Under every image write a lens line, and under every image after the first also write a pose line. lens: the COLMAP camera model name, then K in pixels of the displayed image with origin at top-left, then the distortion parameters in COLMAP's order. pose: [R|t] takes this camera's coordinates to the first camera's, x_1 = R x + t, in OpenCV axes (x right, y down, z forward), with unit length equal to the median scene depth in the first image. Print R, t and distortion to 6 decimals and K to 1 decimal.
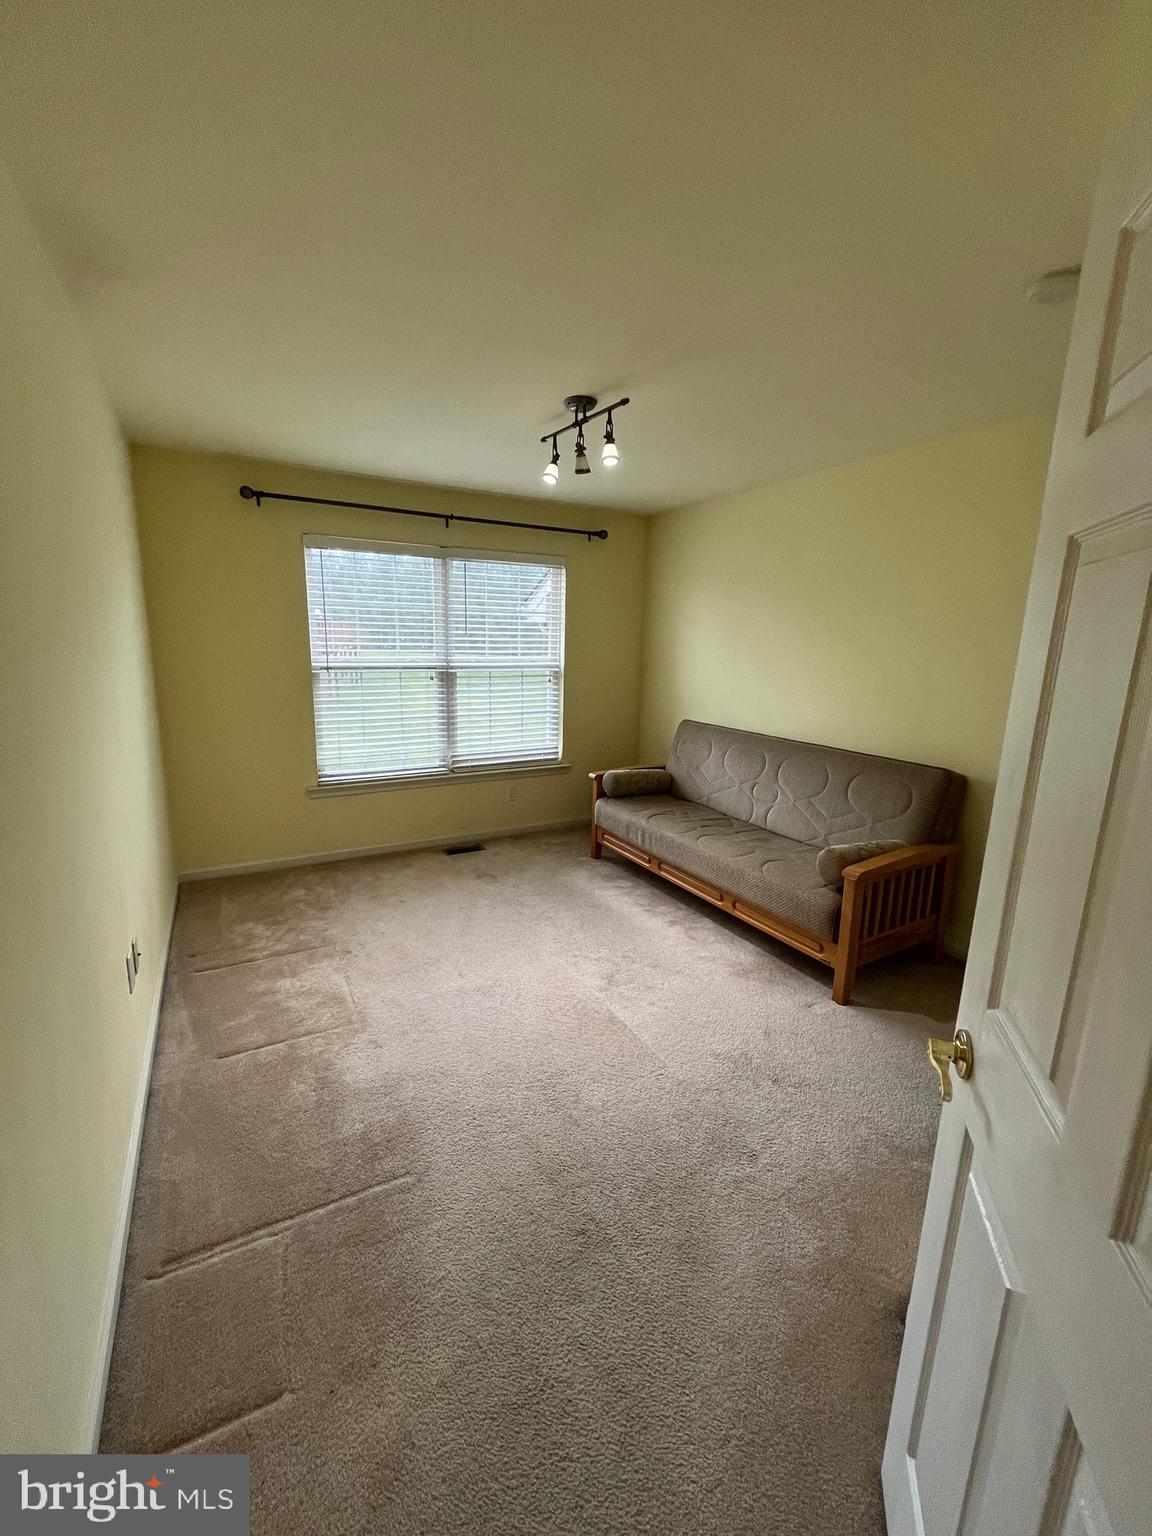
lens RADIAL K [[622.1, 0, 584.2], [0, 622.1, 772.0], [0, 0, 1]] dist [-0.004565, -0.000236]
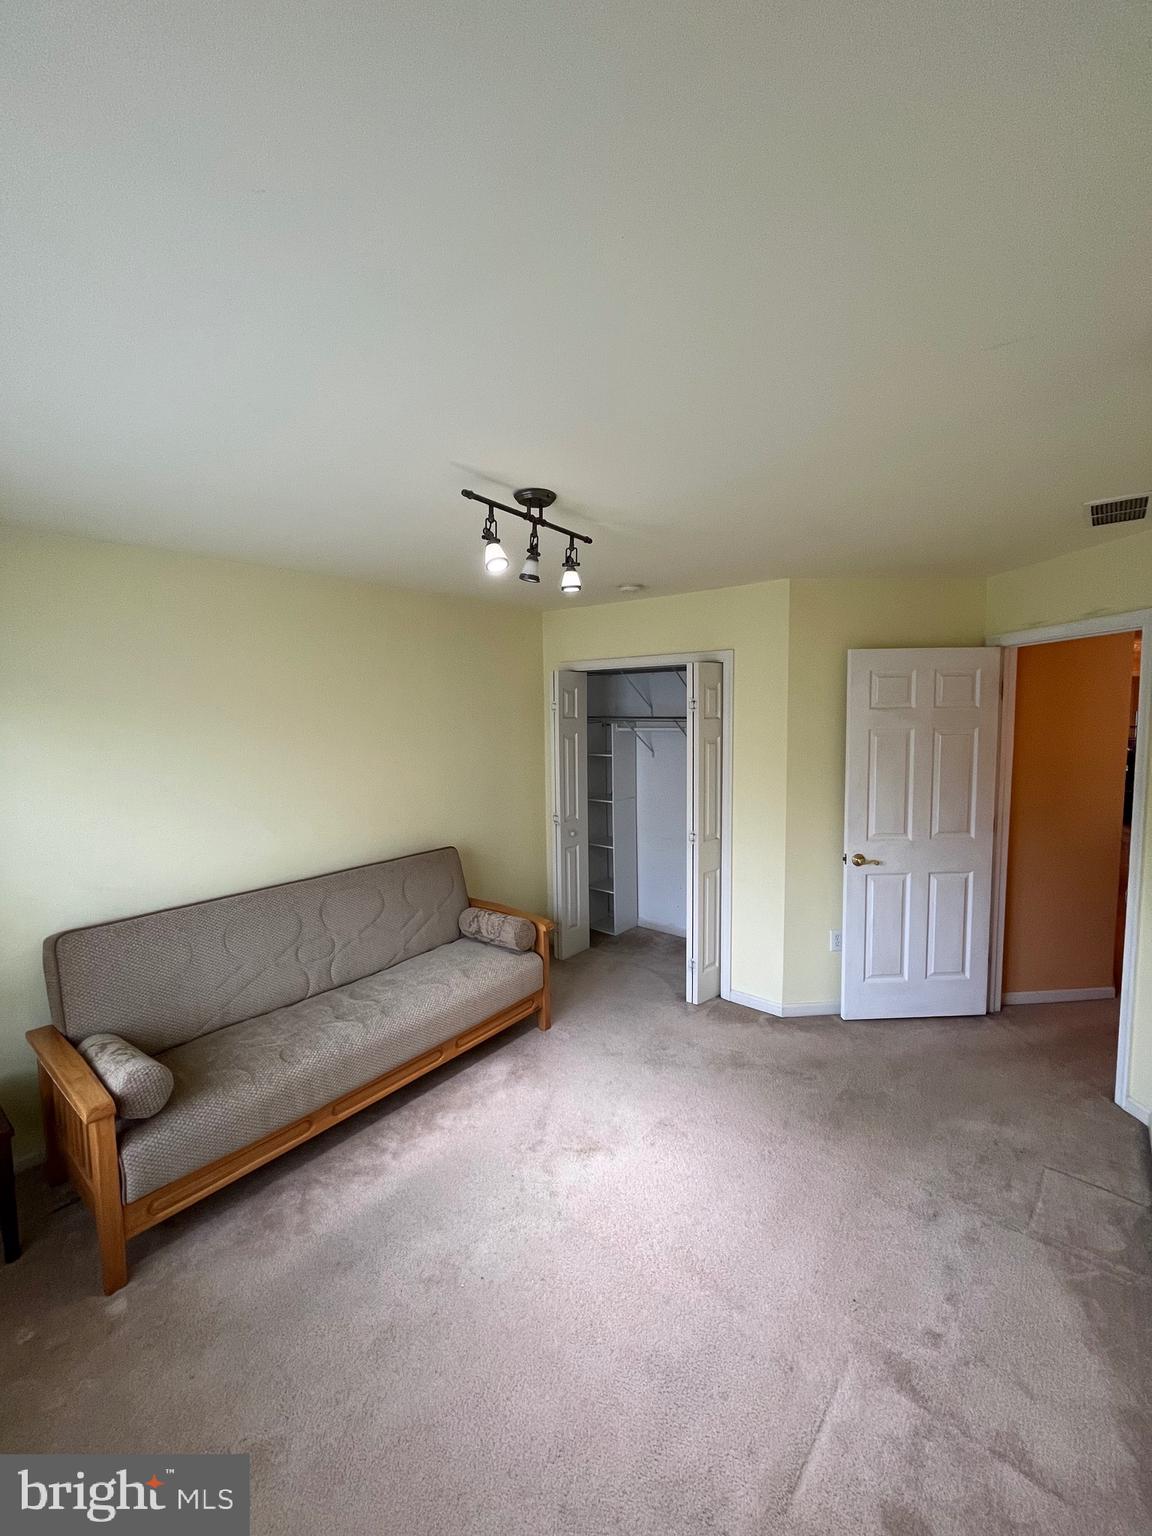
lens RADIAL K [[622.1, 0, 583.8], [0, 622.1, 760.7], [0, 0, 1]] dist [-0.004565, -0.000236]
pose [[-0.355899, -0.089080, 0.930269, -0.768129], [0.201457, 0.964728, 0.169452, -0.368921], [-0.912552, 0.247717, -0.325400, 1.224847]]
